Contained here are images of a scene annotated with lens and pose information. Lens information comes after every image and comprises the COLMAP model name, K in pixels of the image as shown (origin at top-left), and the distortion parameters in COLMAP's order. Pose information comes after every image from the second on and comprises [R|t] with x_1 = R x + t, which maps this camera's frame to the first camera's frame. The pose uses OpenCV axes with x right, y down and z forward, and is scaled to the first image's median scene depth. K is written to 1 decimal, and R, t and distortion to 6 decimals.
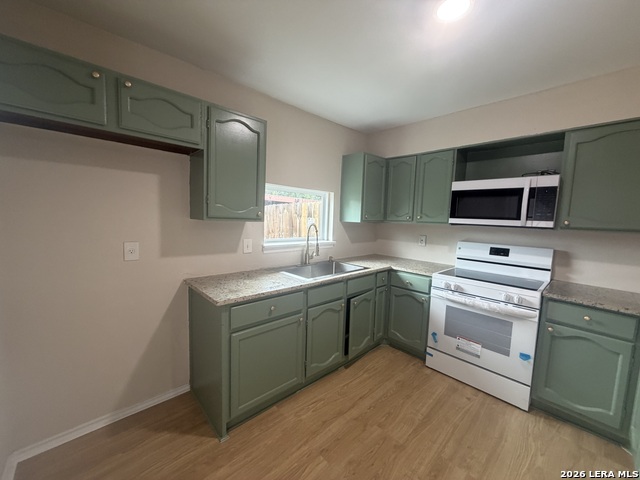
lens RADIAL K [[254.6, 0, 317.9], [0, 254.6, 239.7], [0, 0, 1]] dist [0.002341, -0.000802]
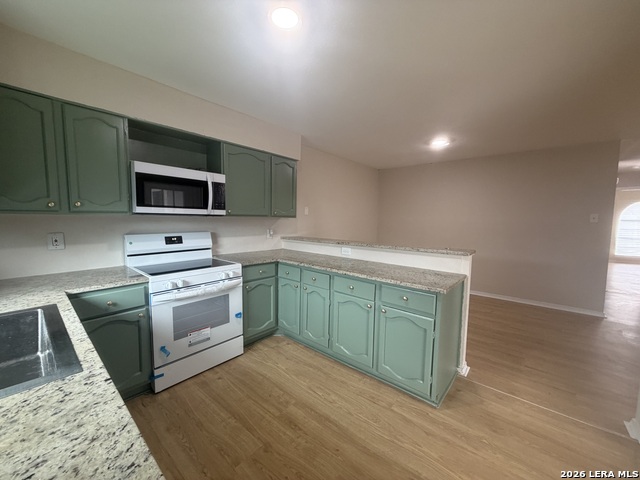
lens RADIAL K [[254.6, 0, 317.8], [0, 254.6, 239.6], [0, 0, 1]] dist [0.002341, -0.000802]
pose [[-0.118518, -0.125293, 0.985015, -0.418904], [0.064434, 0.988946, 0.133546, -0.062383], [-0.990859, 0.079296, -0.109134, 0.639561]]
